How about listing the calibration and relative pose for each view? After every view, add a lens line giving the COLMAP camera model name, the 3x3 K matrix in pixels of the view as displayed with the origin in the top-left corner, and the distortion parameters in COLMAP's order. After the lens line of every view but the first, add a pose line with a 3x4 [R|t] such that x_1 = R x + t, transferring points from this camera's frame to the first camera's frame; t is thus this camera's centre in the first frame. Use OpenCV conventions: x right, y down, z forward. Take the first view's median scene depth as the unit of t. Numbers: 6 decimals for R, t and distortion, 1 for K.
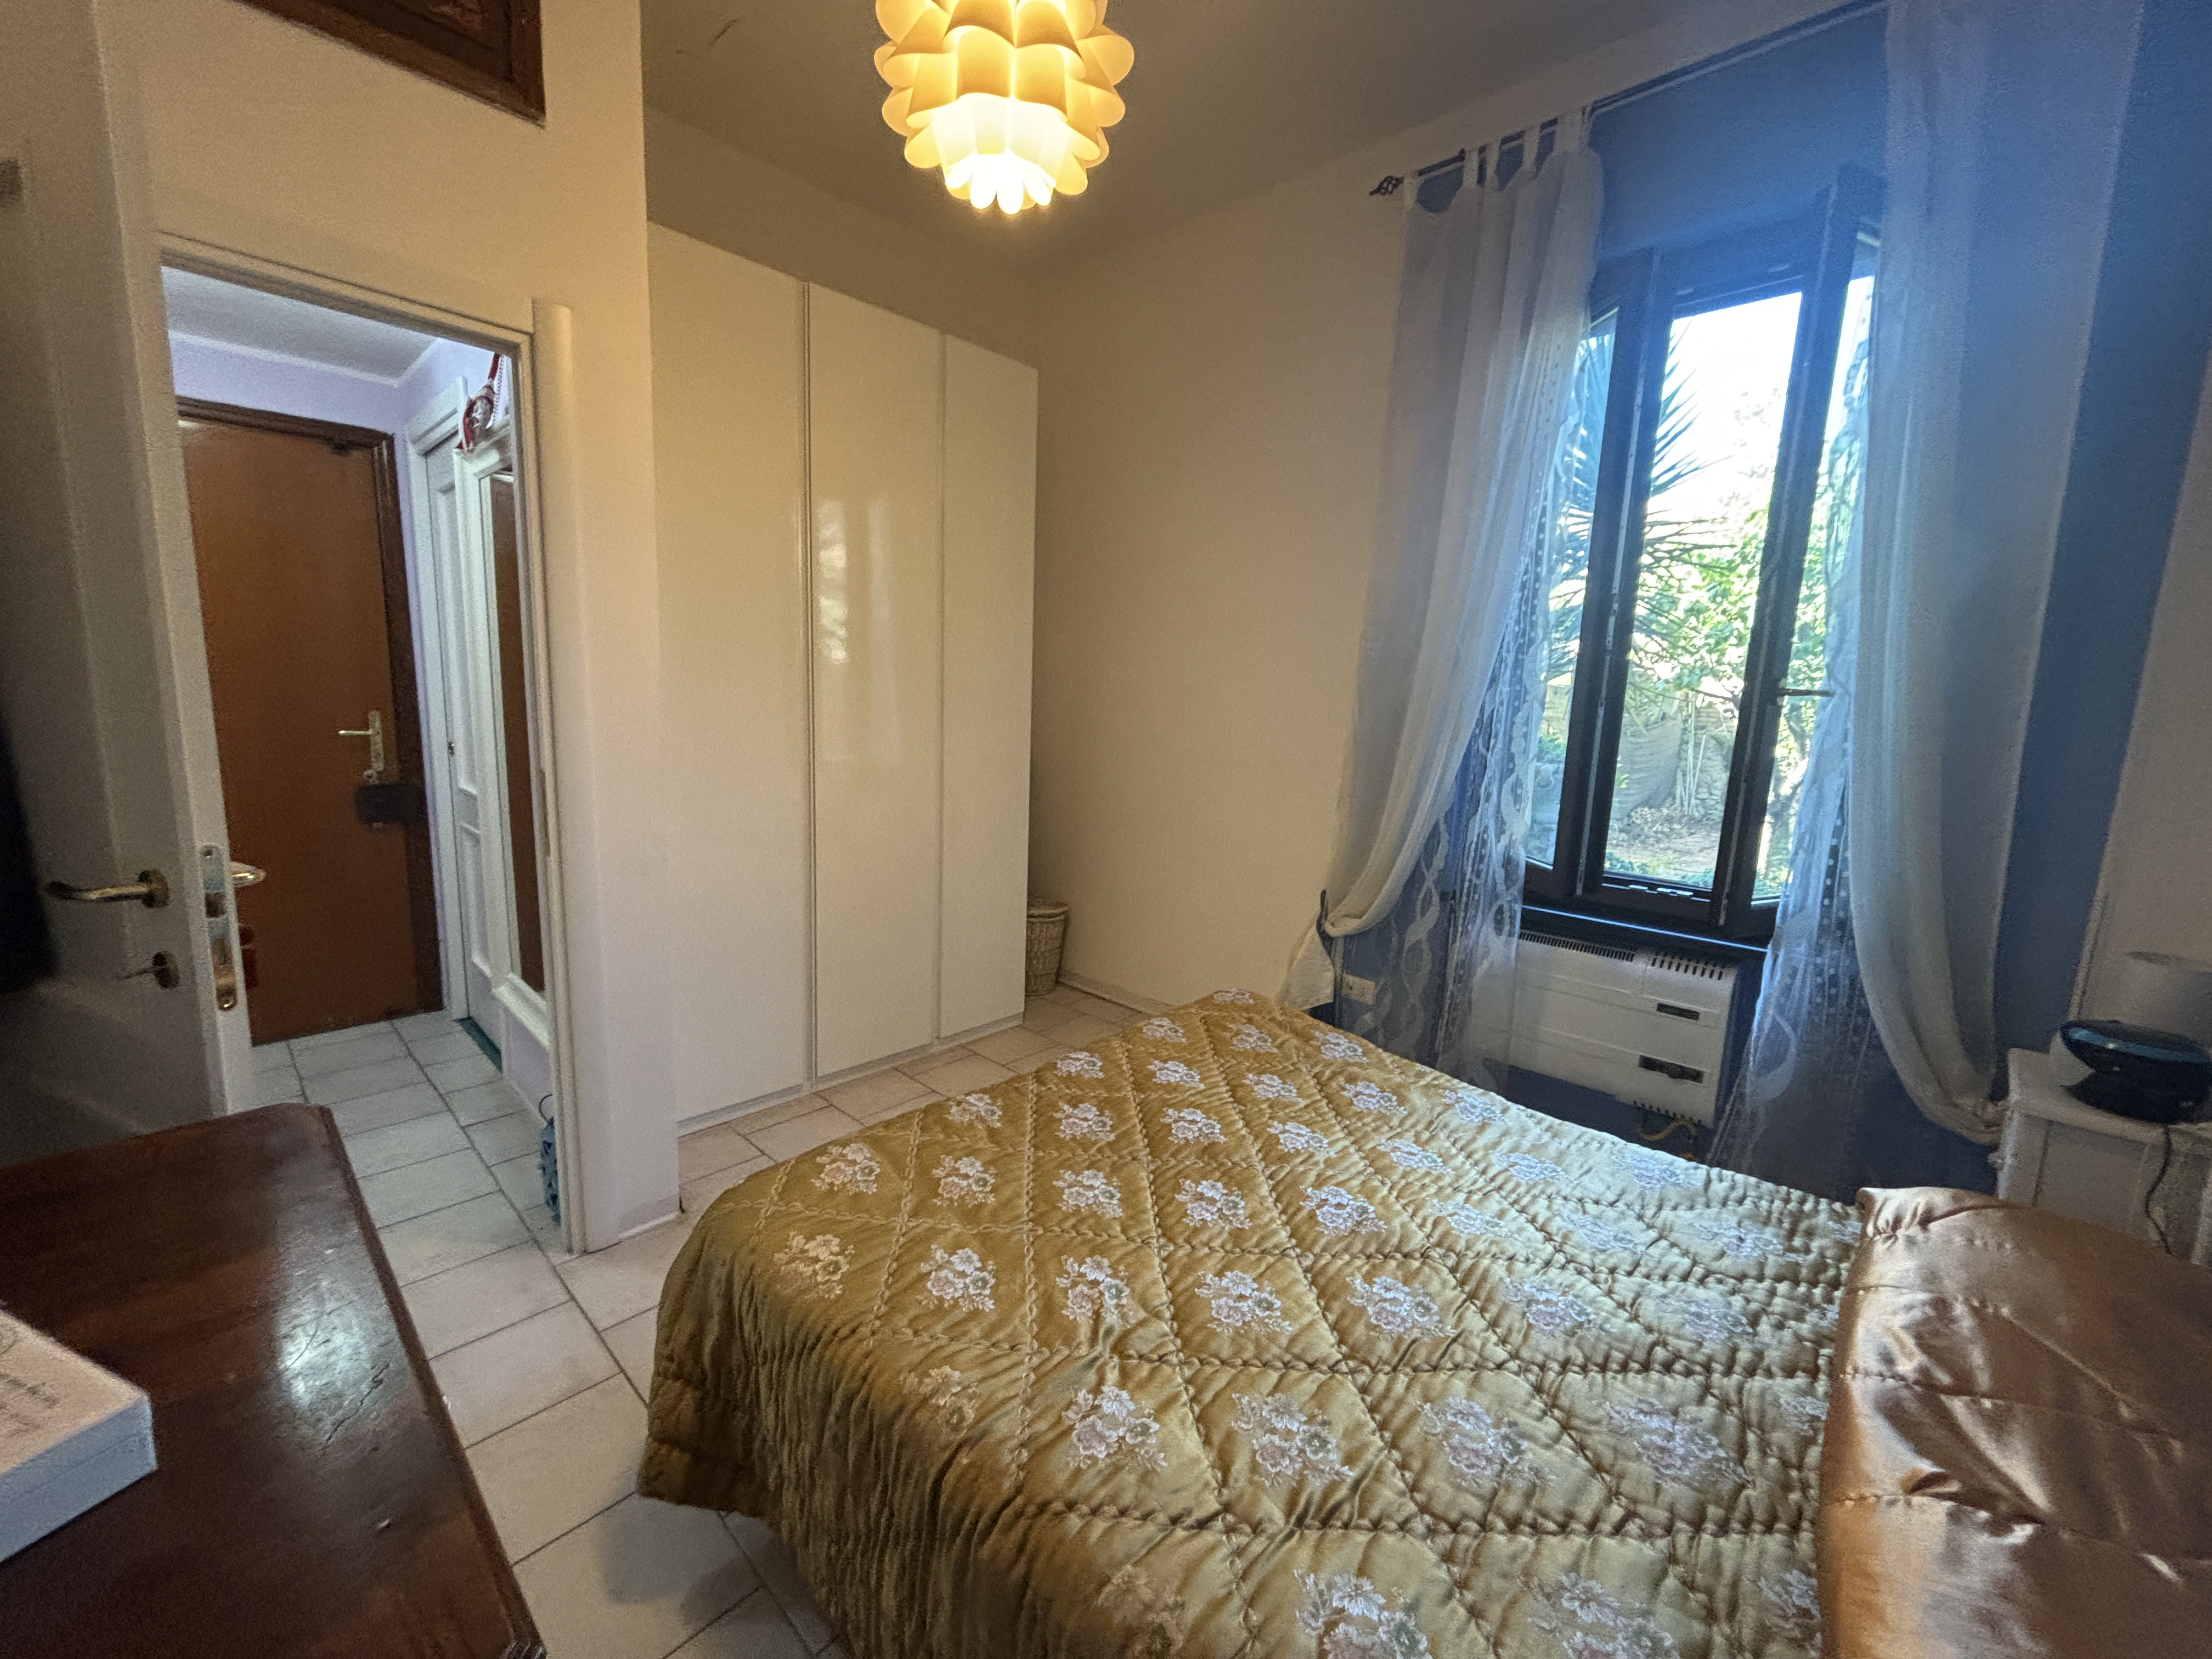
lens RADIAL K [[886.2, 0, 1094.3], [0, 886.2, 828.7], [0, 0, 1]] dist [-0.001419, -0.000606]
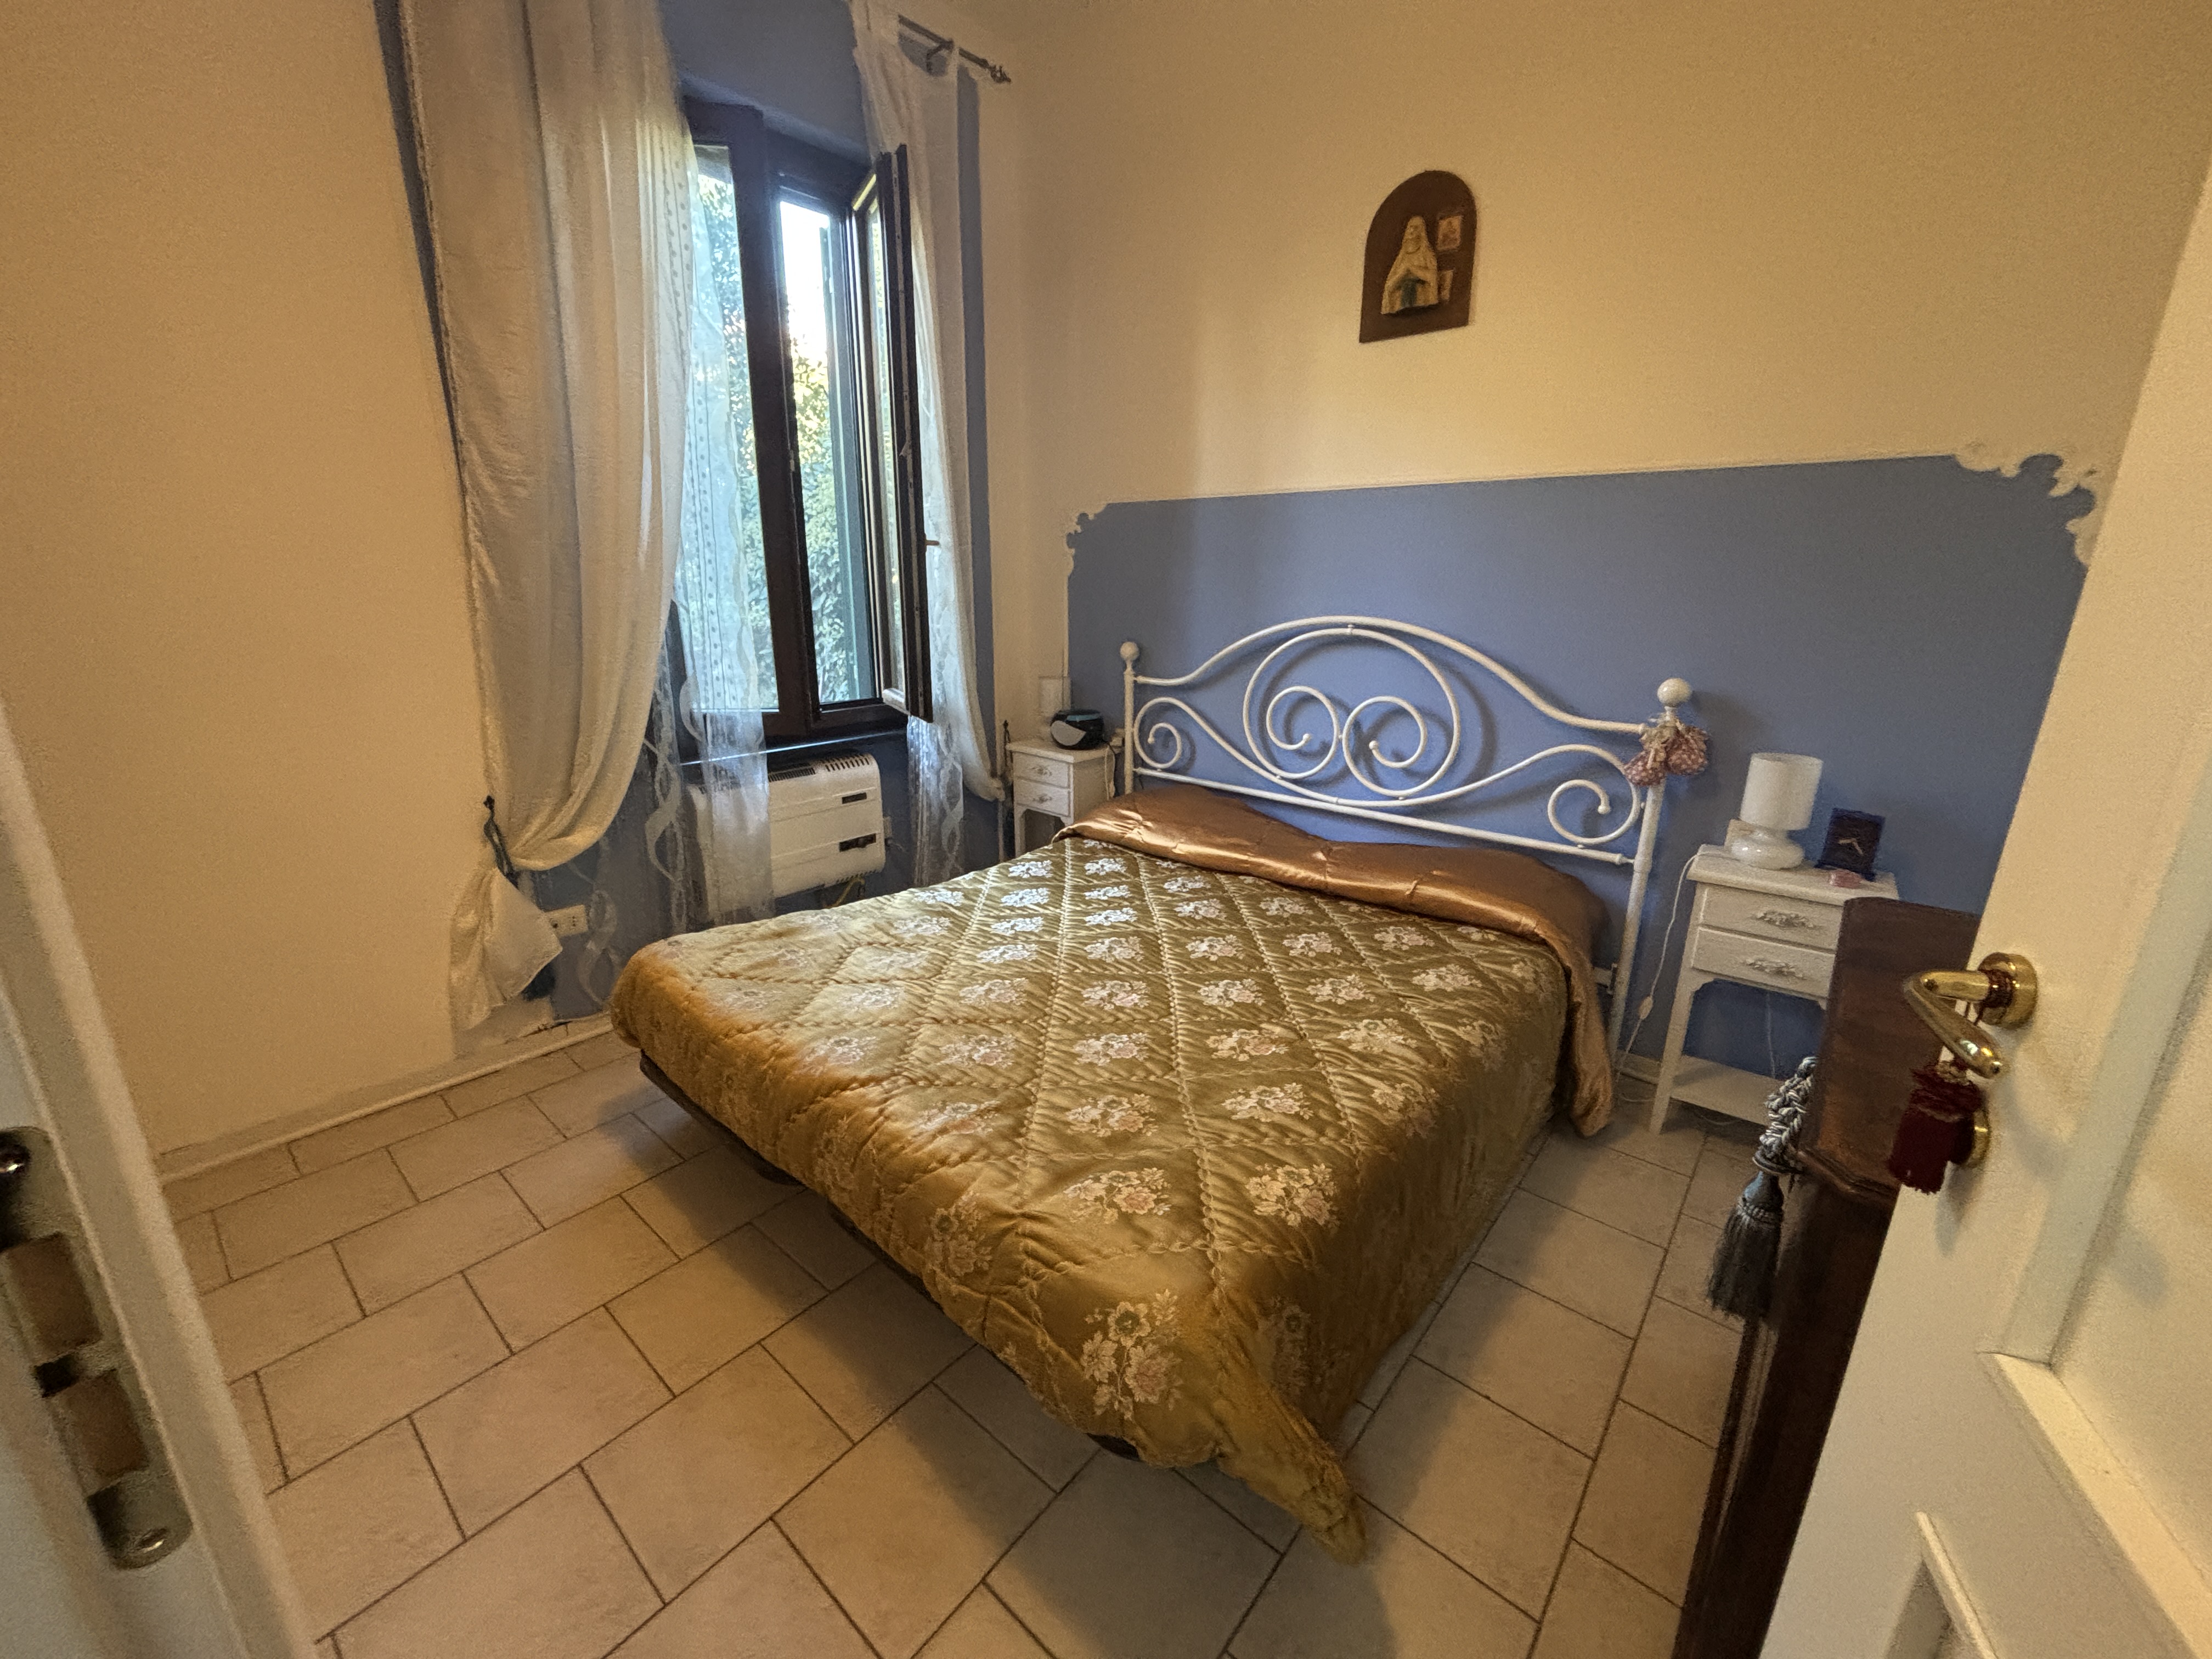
lens RADIAL K [[886.2, 0, 1094.3], [0, 886.2, 828.7], [0, 0, 1]] dist [-0.001419, -0.000606]
pose [[-0.040369, -0.306970, 0.950863, -0.627122], [0.134810, 0.941264, 0.309594, -0.110800], [-0.990049, 0.140684, 0.003385, 0.664789]]
